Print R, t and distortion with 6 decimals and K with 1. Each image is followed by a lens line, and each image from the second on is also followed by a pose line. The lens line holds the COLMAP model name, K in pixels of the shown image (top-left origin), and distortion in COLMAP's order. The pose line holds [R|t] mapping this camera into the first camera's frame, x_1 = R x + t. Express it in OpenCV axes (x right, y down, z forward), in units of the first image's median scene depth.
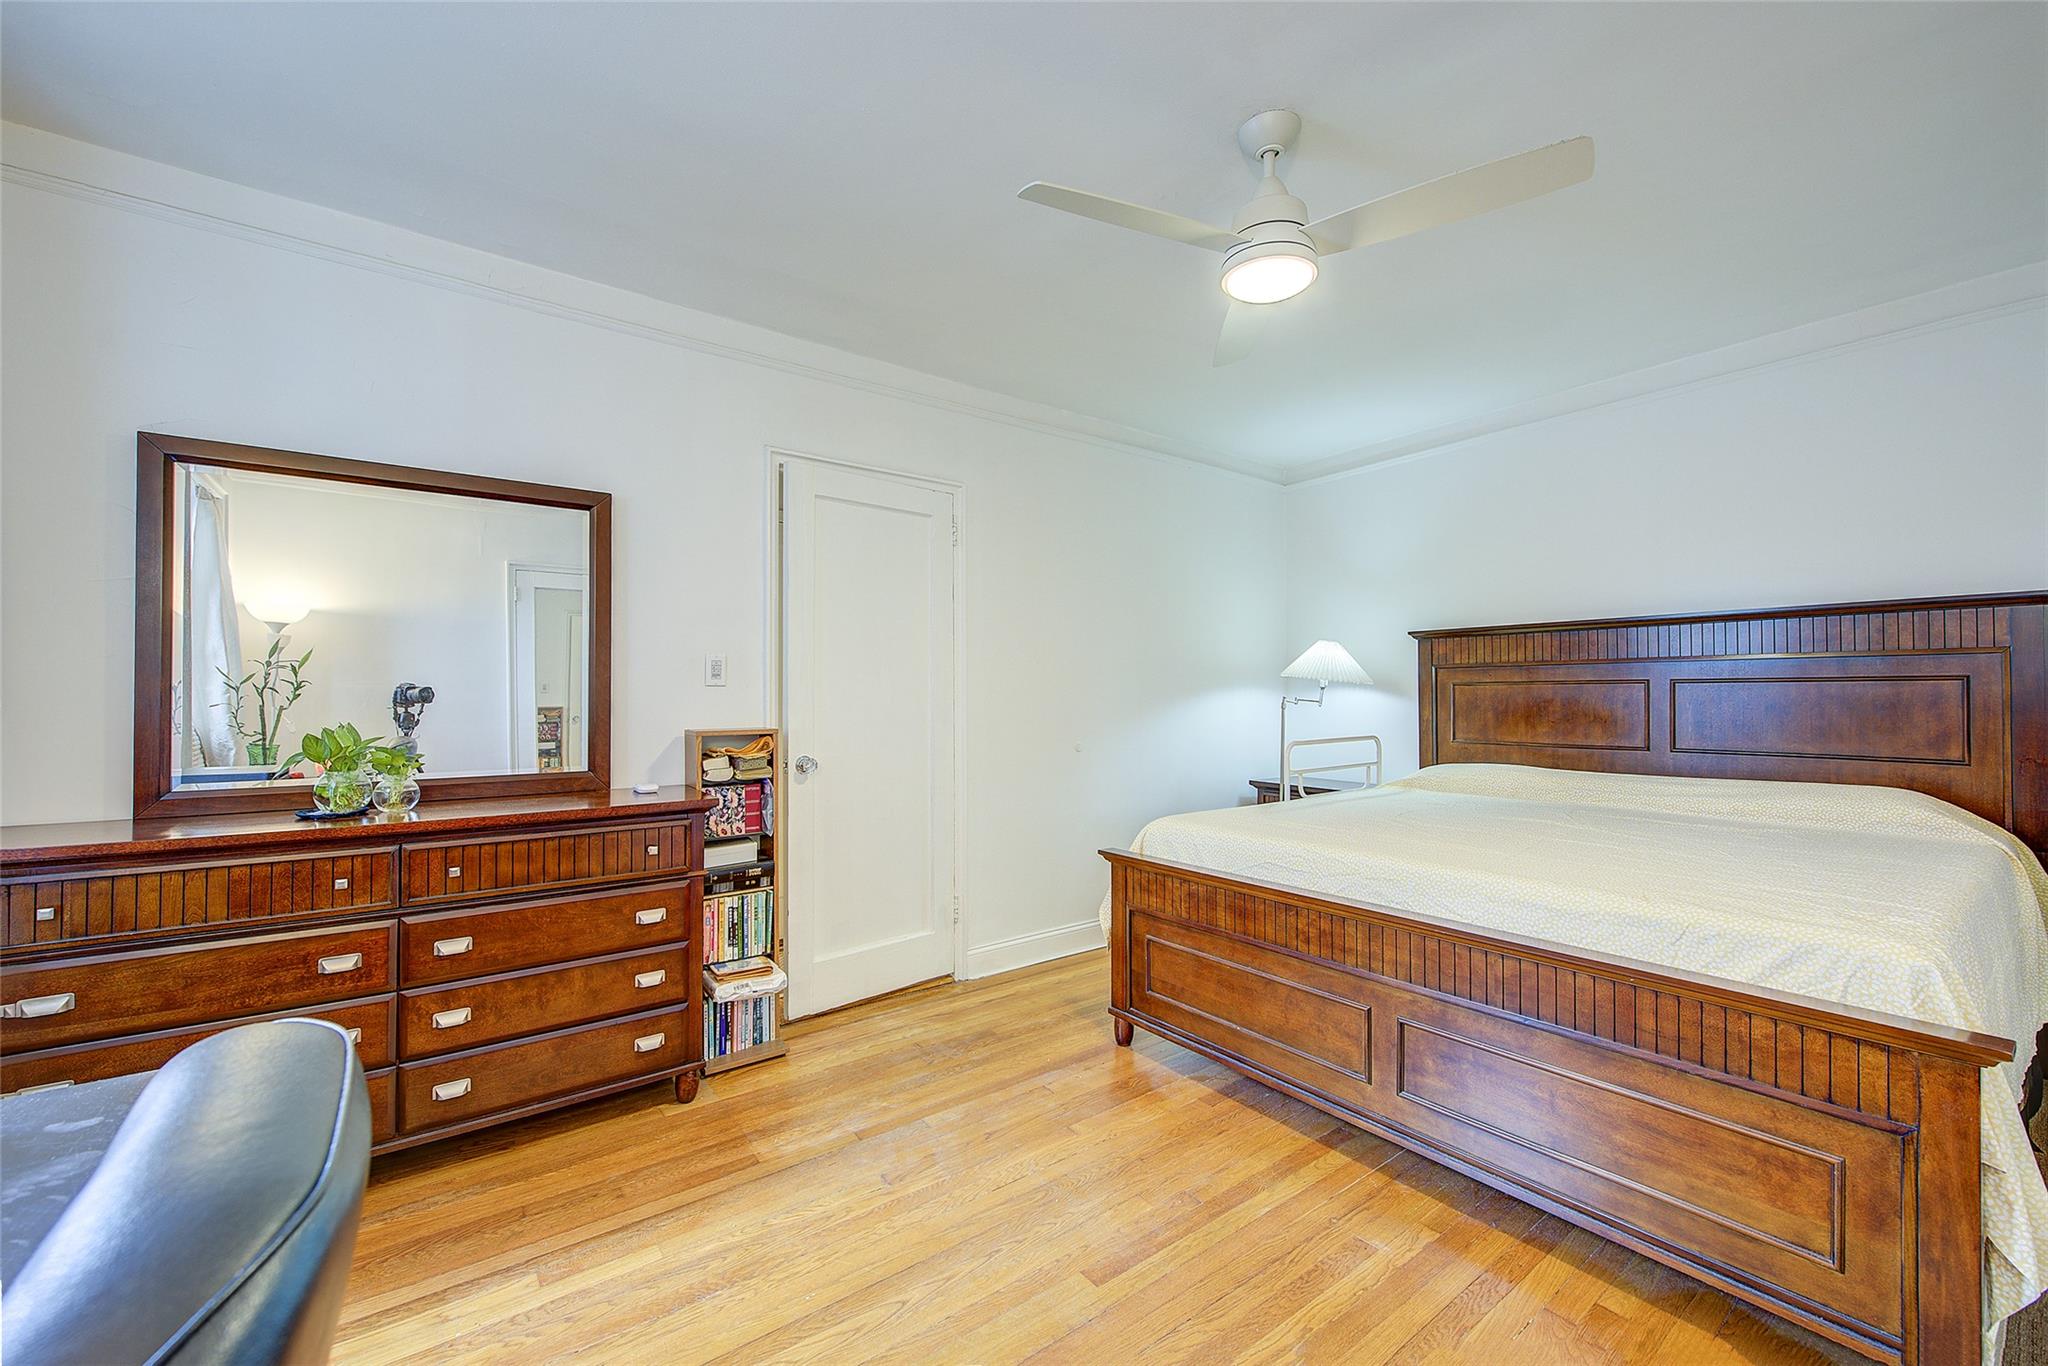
lens RADIAL K [[809.6, 0, 1035.3], [0, 809.6, 685.5], [0, 0, 1]] dist [0.000432, -0.001988]
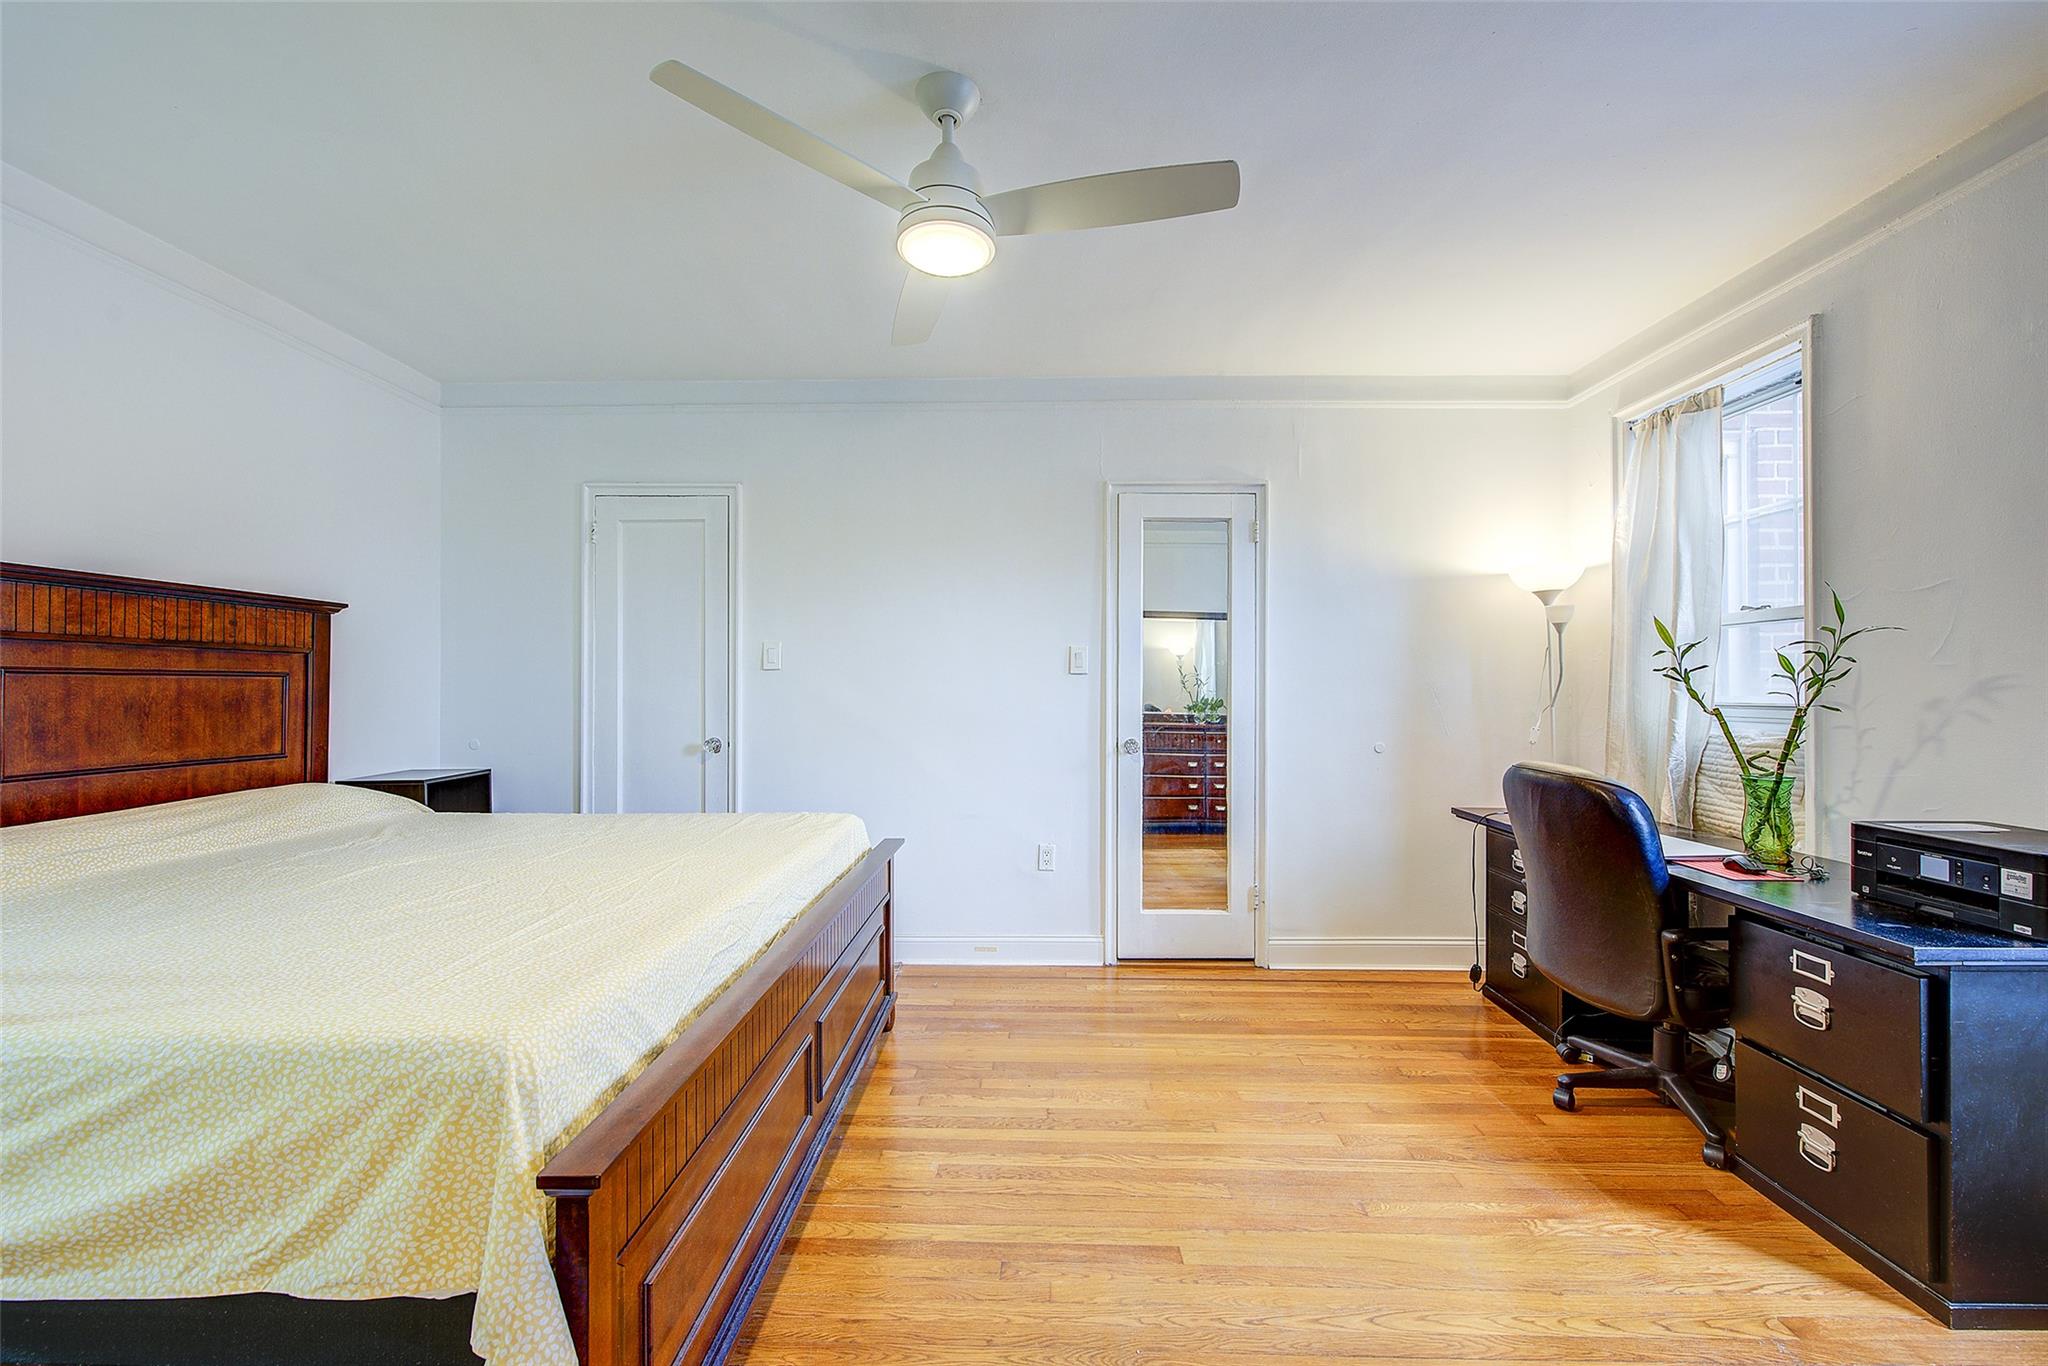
lens RADIAL K [[809.6, 0, 1024.3], [0, 809.6, 683.2], [0, 0, 1]] dist [0.000432, -0.001988]
pose [[-0.780591, 0.005802, 0.625015, -0.265512], [-0.005681, 0.999850, -0.016377, 0.013219], [-0.625016, -0.016334, -0.780441, 1.203098]]
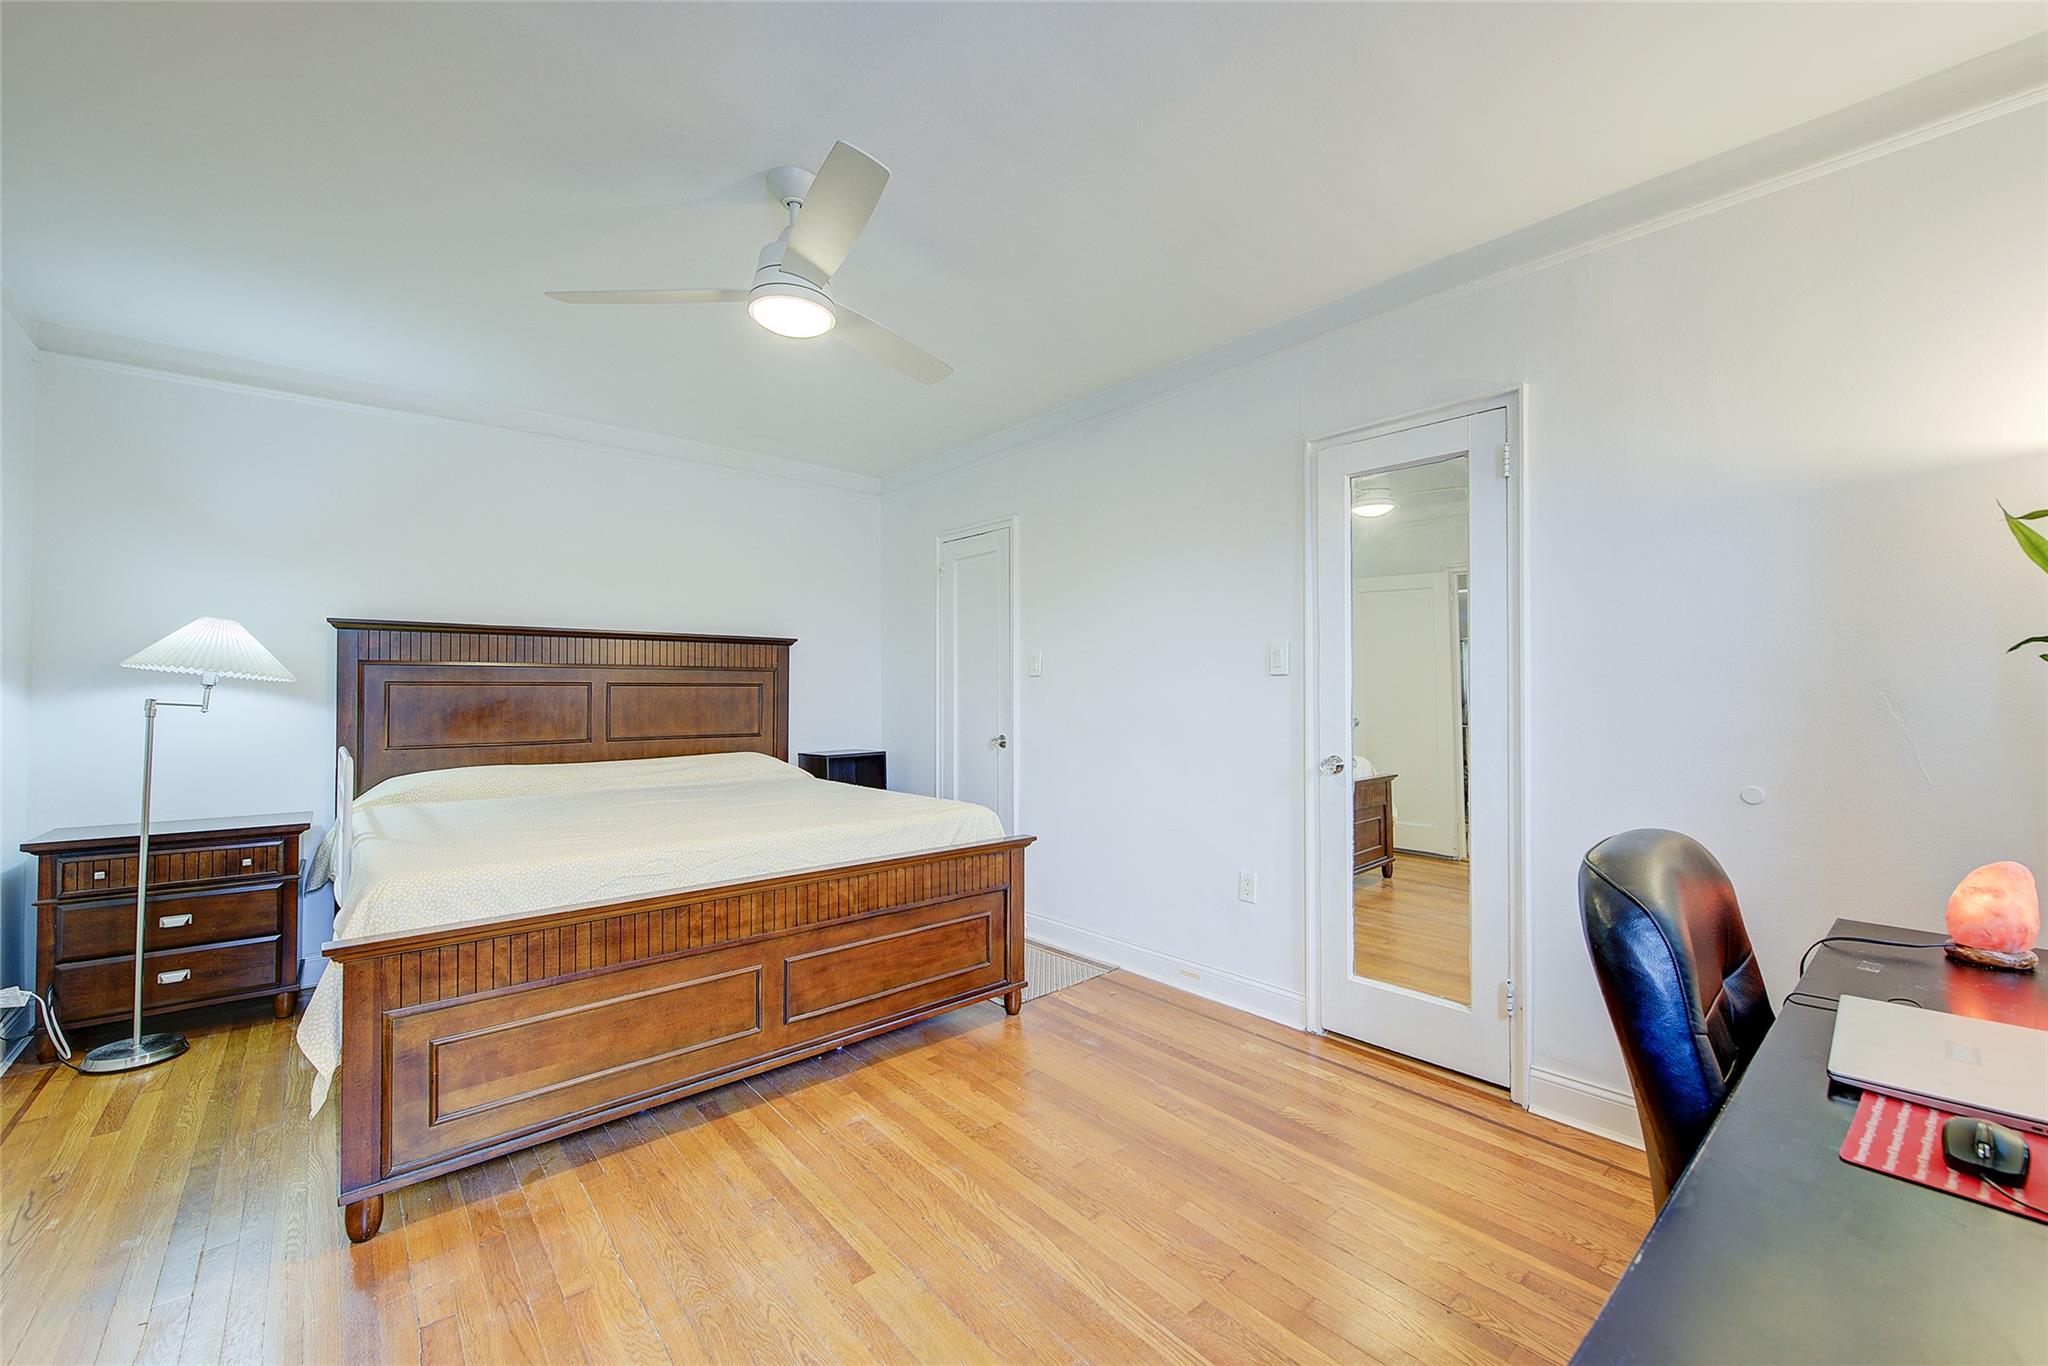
lens RADIAL K [[809.6, 0, 1027.6], [0, 809.6, 683.1], [0, 0, 1]] dist [0.000432, -0.001988]
pose [[-0.066953, 0.014673, 0.997648, -0.591929], [-0.009475, 0.999837, -0.015341, 0.007365], [-0.997711, -0.010479, -0.066803, 0.540268]]
